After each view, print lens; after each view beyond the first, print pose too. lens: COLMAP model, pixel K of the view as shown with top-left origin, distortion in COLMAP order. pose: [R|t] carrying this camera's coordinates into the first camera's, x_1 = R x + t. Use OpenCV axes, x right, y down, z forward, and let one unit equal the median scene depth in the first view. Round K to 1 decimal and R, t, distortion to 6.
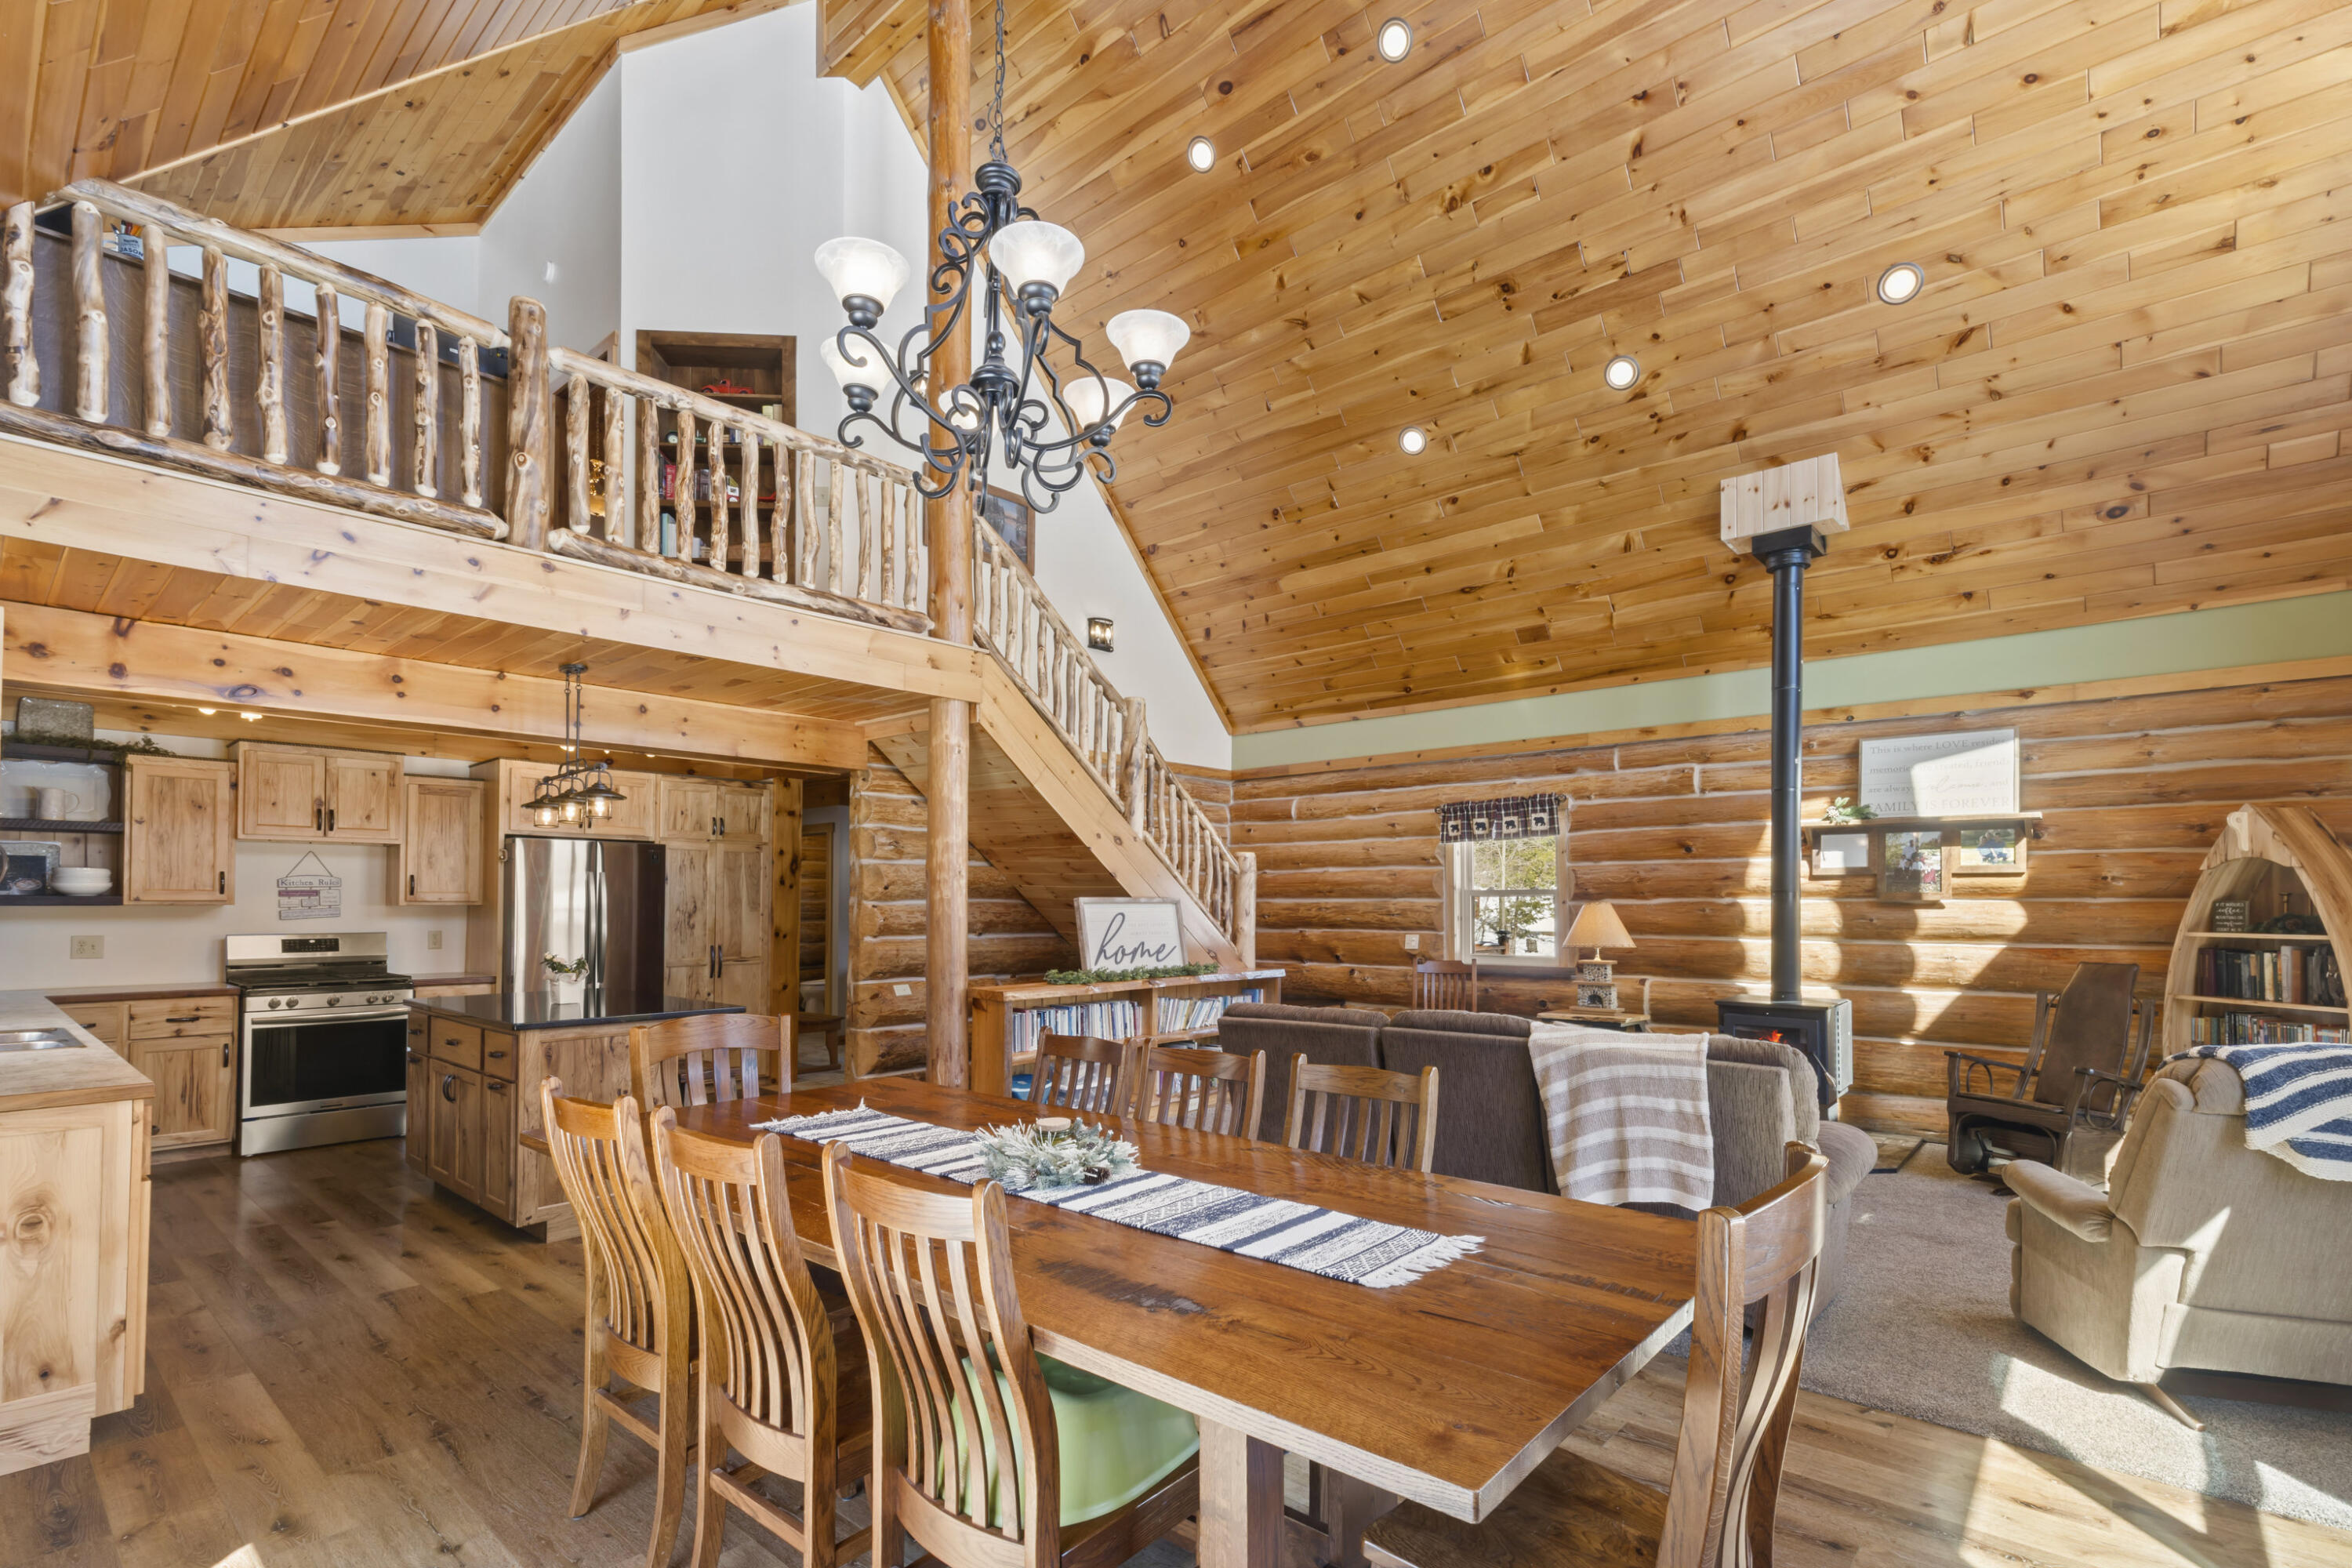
lens RADIAL K [[1082.5, 0, 1161.6], [0, 1082.5, 889.3], [0, 0, 1]] dist [0.000935, -0.000585]
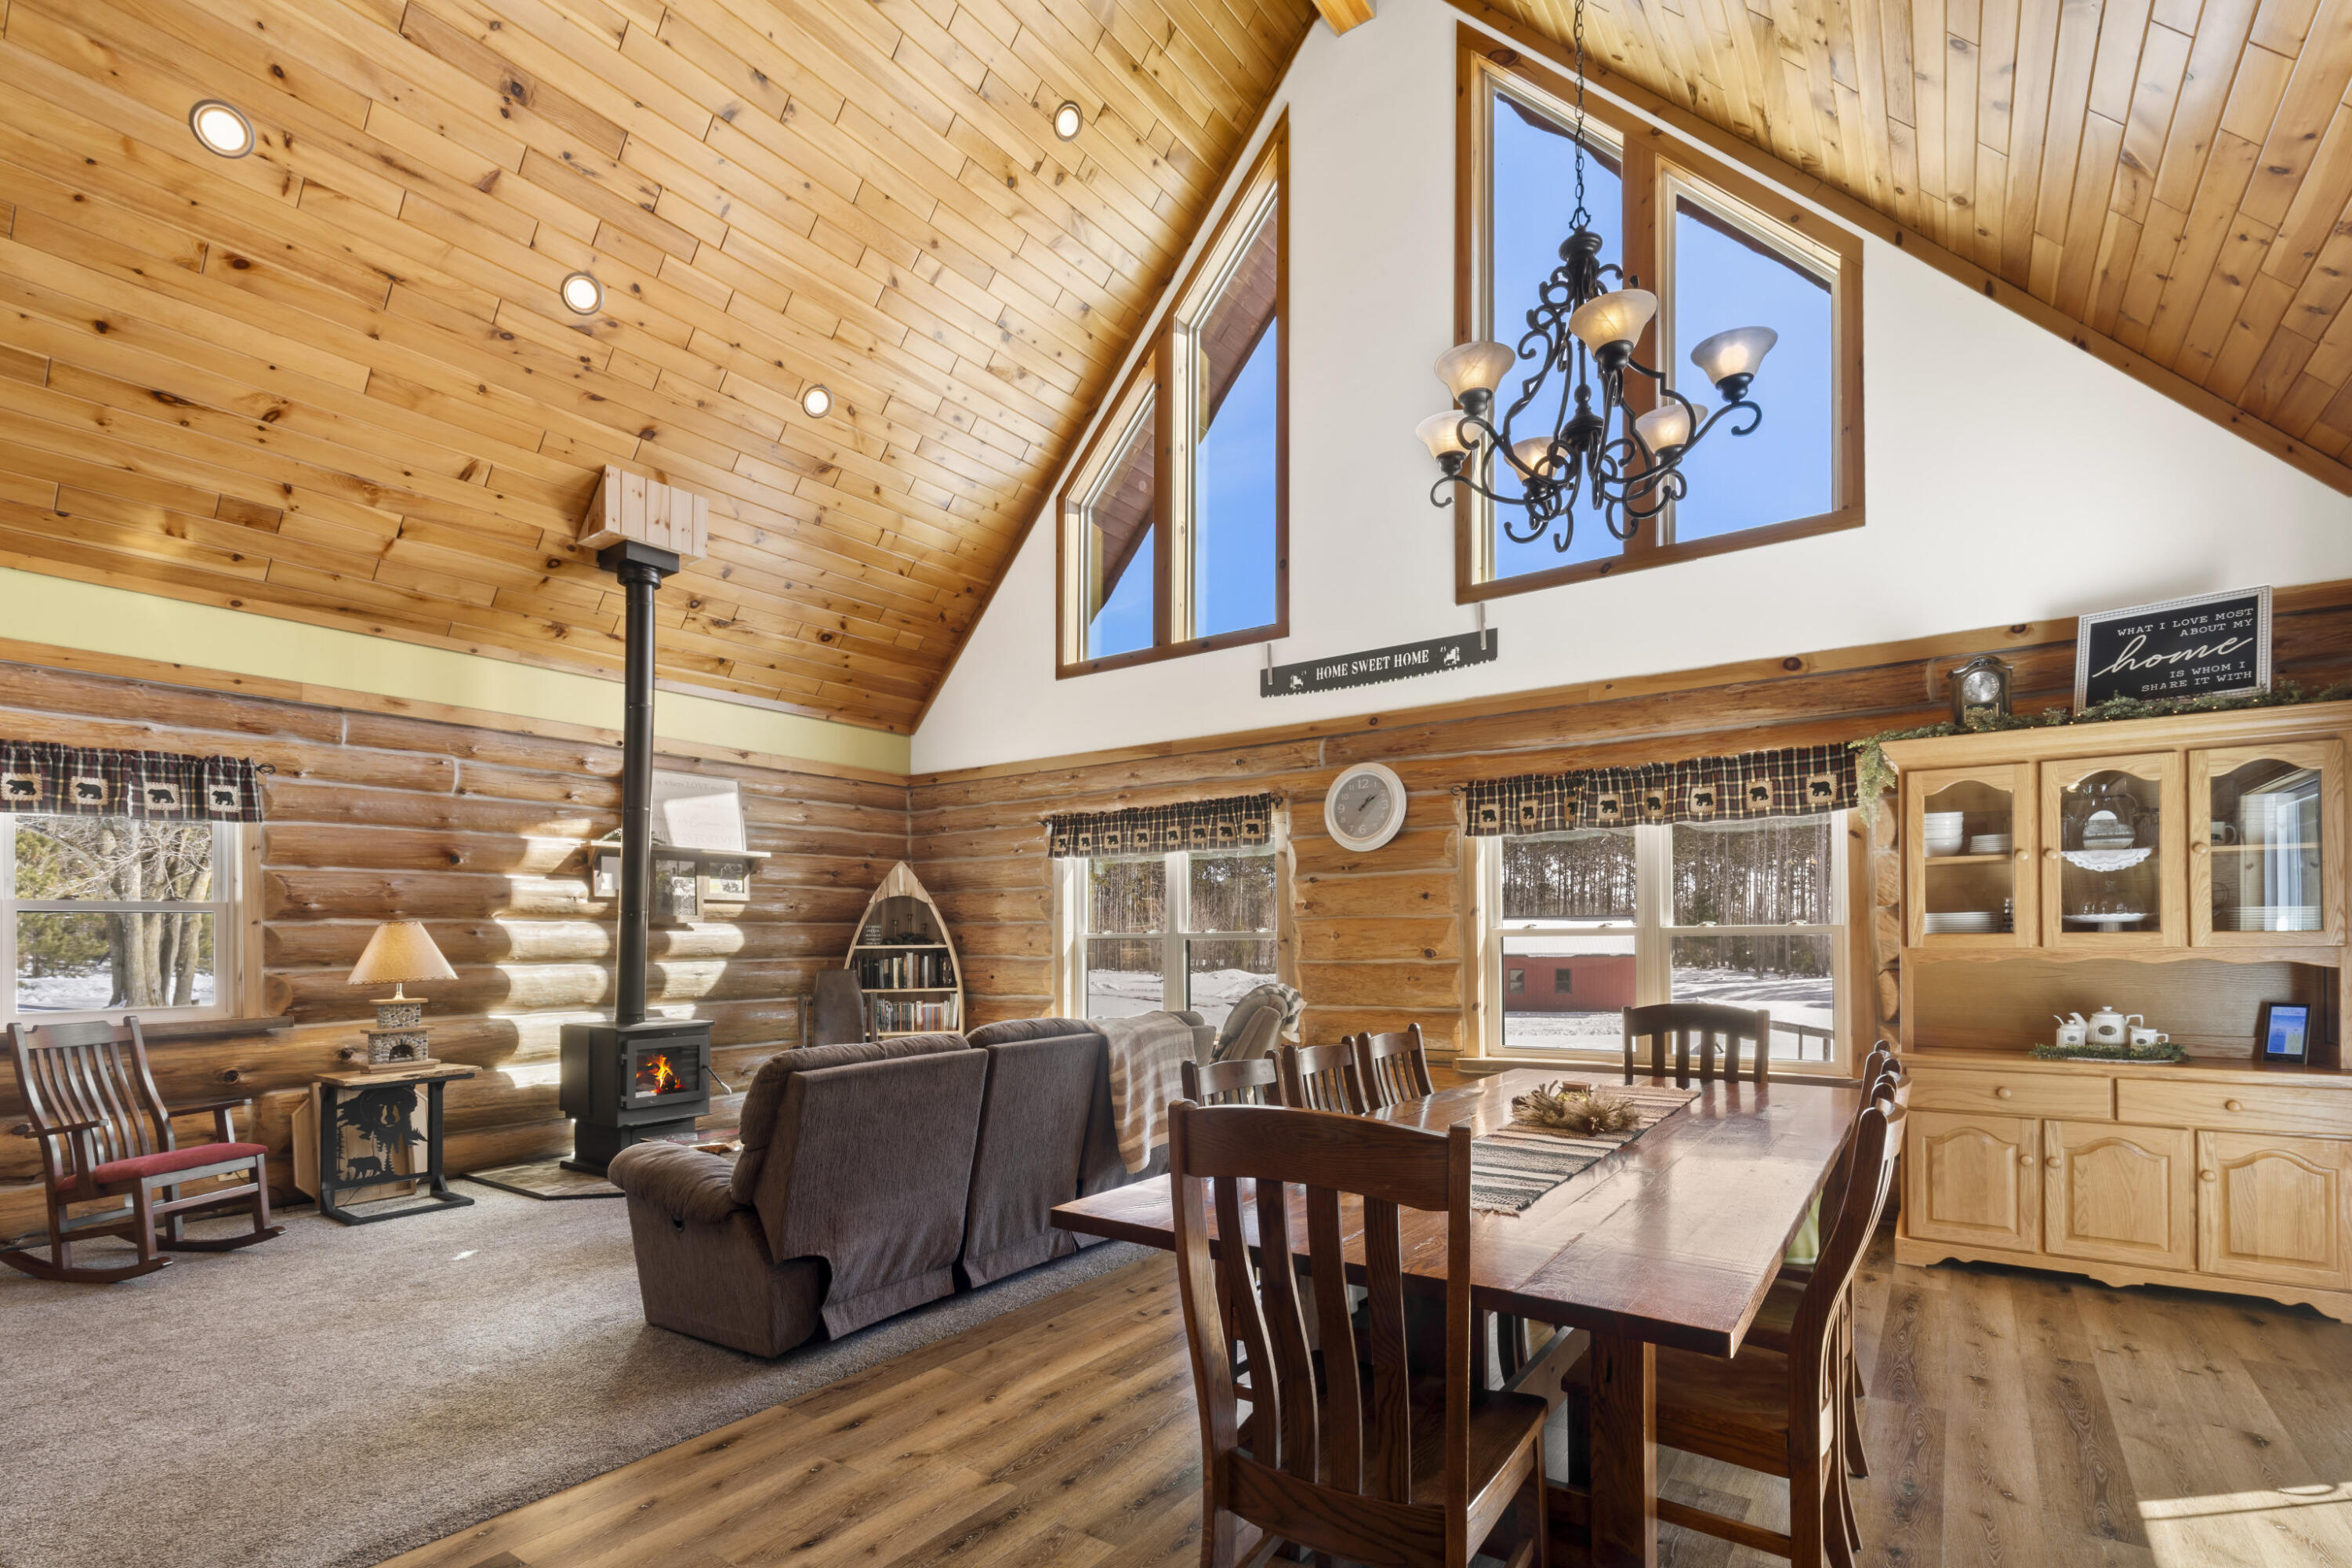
lens RADIAL K [[1082.5, 0, 1214.5], [0, 1082.5, 930.1], [0, 0, 1]] dist [0.000935, -0.000585]
pose [[-0.125218, 0.008133, 0.992096, -0.460726], [-0.003496, 0.999957, -0.008638, 0.025054], [-0.992123, -0.004551, -0.125184, 0.599679]]
